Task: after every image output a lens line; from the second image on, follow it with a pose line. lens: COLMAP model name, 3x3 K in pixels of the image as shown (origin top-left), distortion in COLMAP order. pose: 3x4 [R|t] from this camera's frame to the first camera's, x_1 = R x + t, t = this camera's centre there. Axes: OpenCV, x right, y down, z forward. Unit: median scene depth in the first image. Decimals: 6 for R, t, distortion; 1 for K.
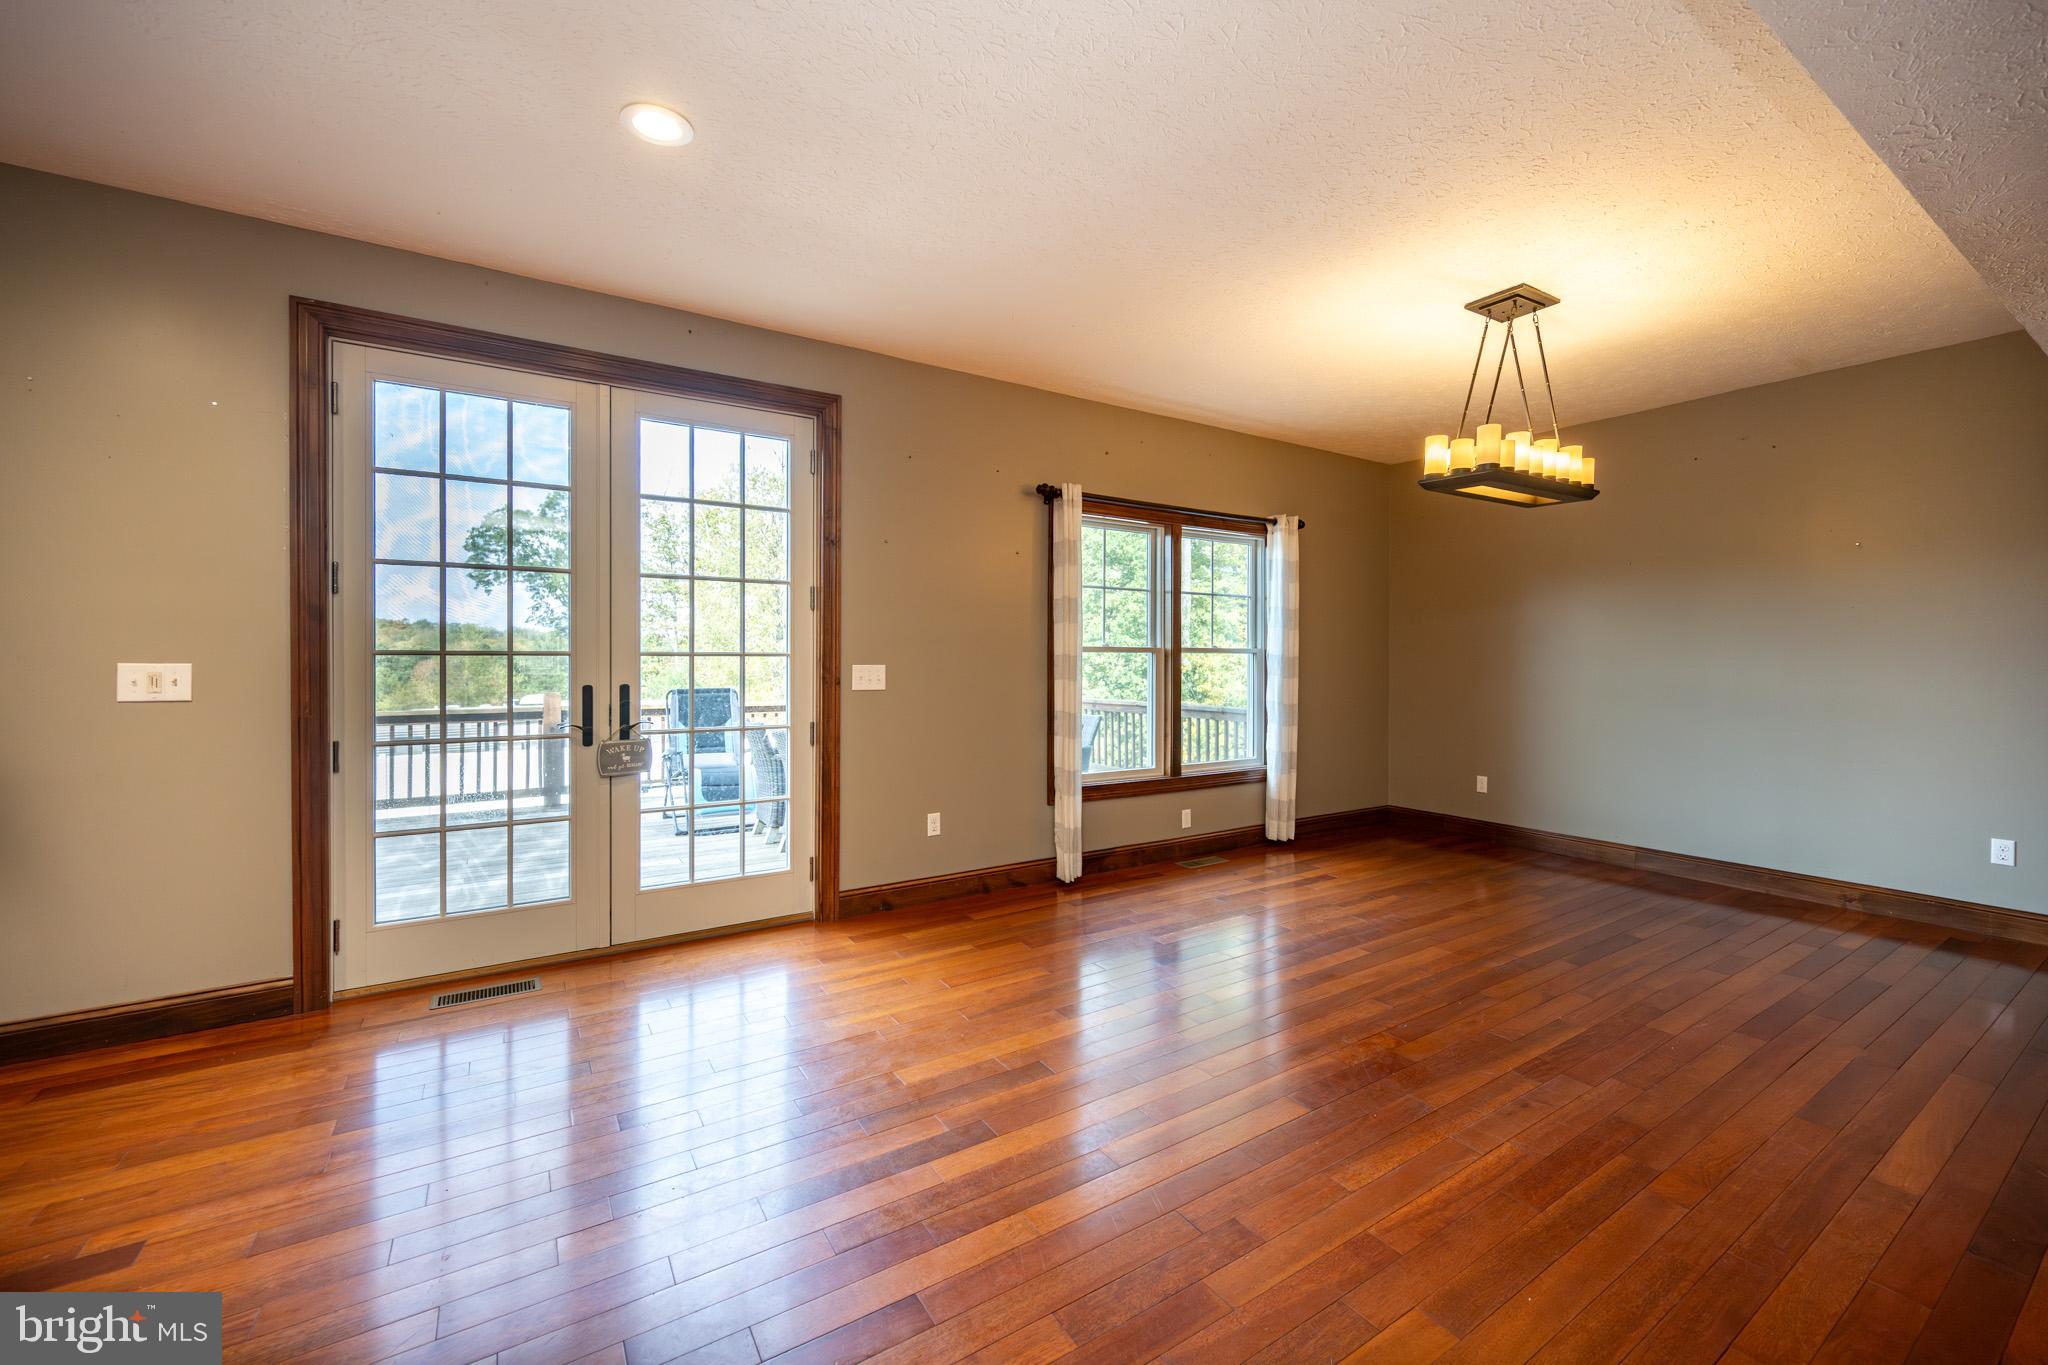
lens RADIAL K [[834.1, 0, 1043.5], [0, 834.1, 661.4], [0, 0, 1]] dist [0.001658, -0.001318]
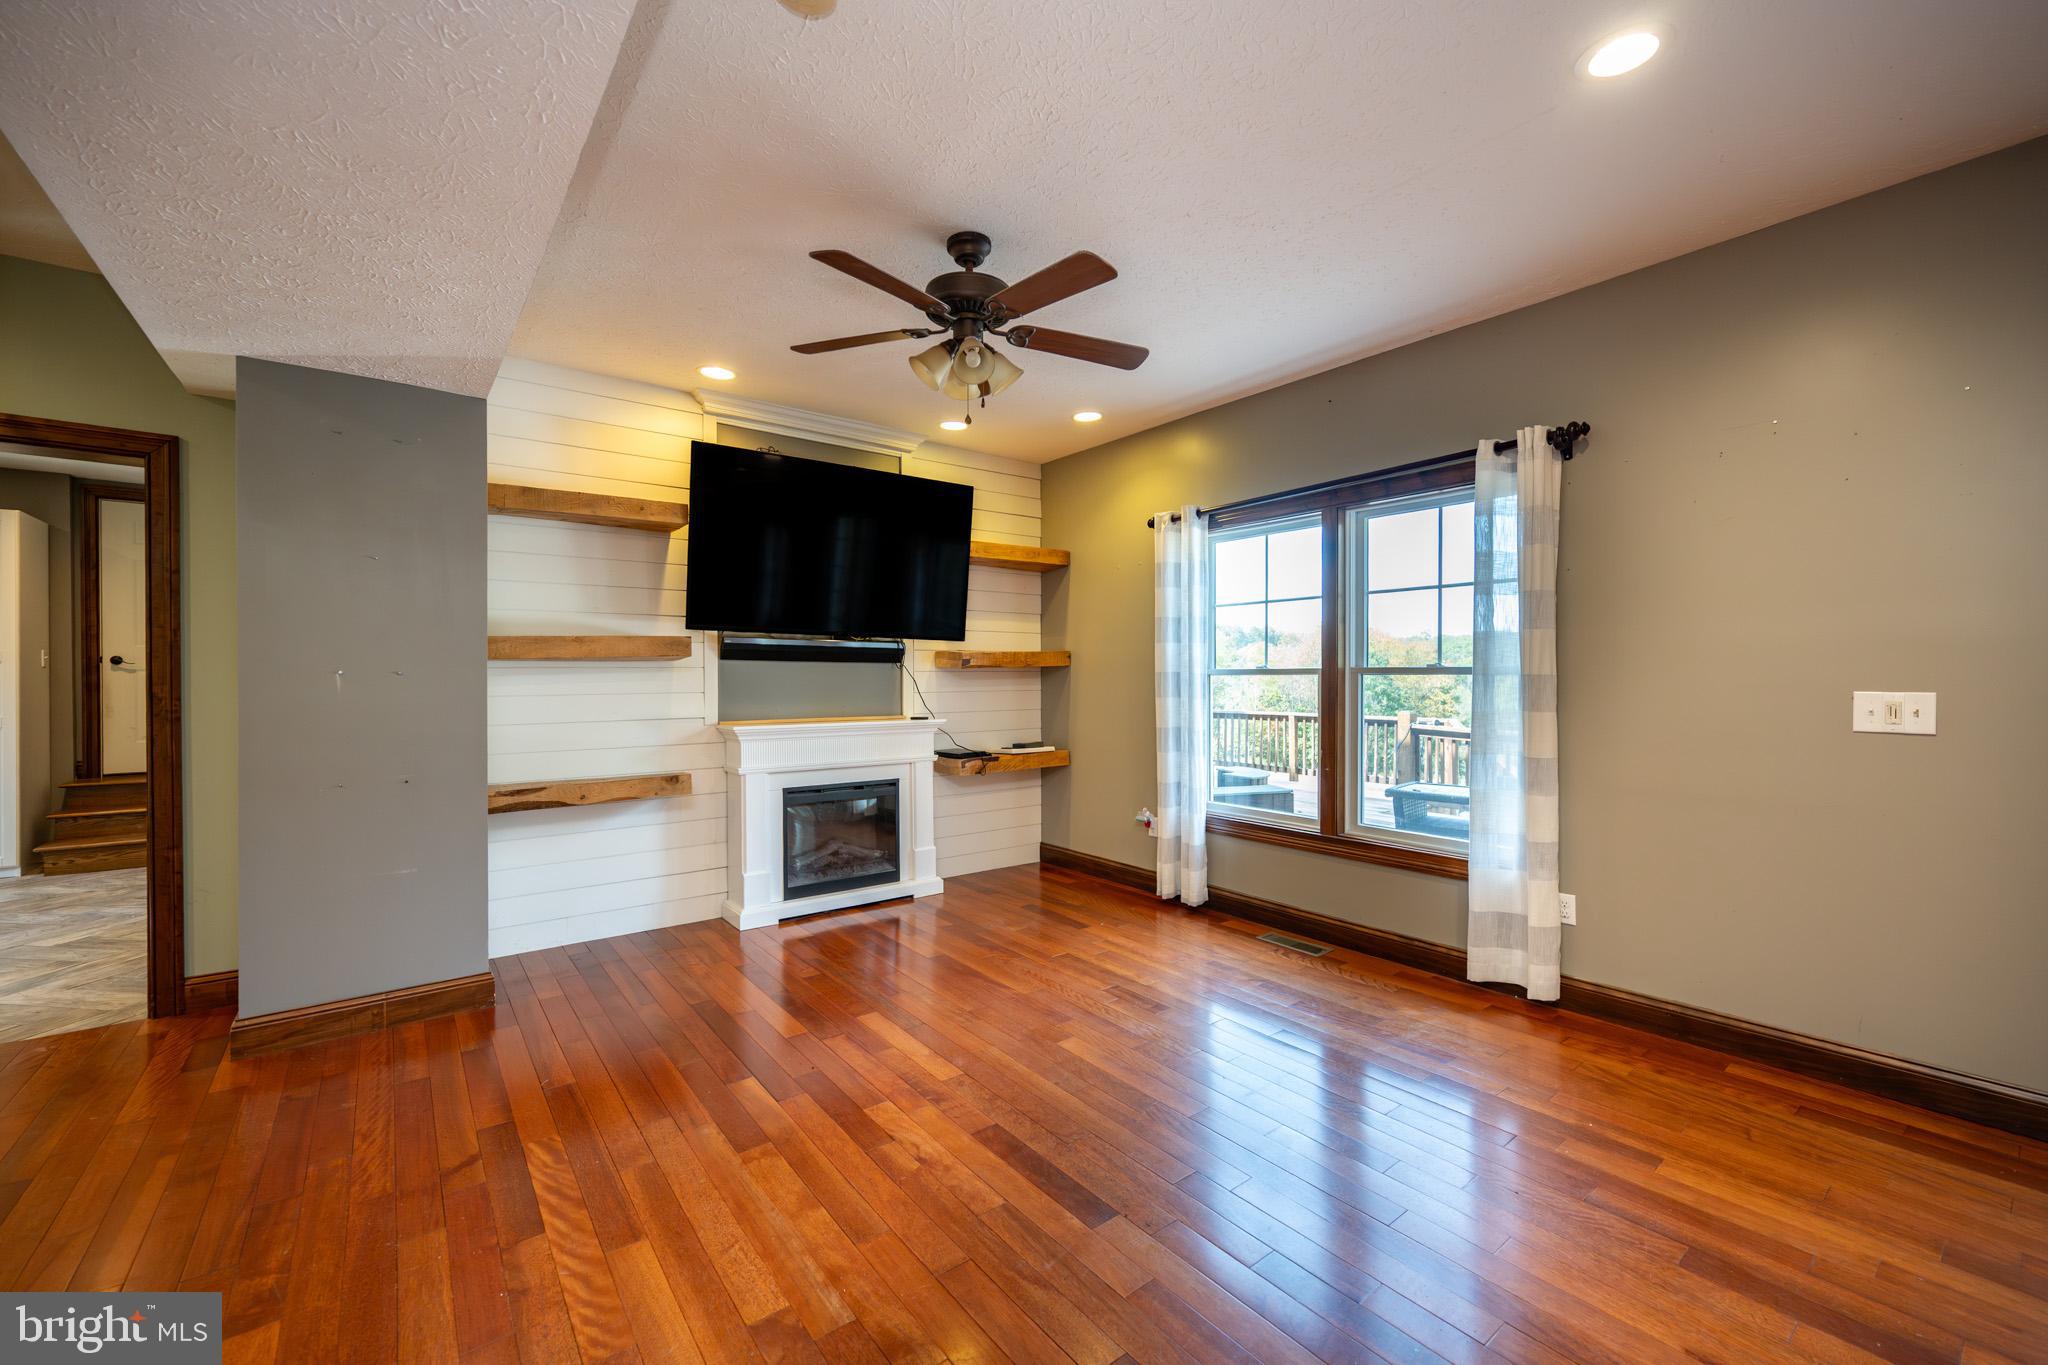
lens RADIAL K [[834.1, 0, 1002.7], [0, 834.1, 682.4], [0, 0, 1]] dist [0.001658, -0.001318]
pose [[0.063196, 0.001293, -0.998000, -0.165694], [-0.001670, 0.999998, 0.001189, -0.006050], [0.998000, 0.001591, 0.063198, -0.030401]]
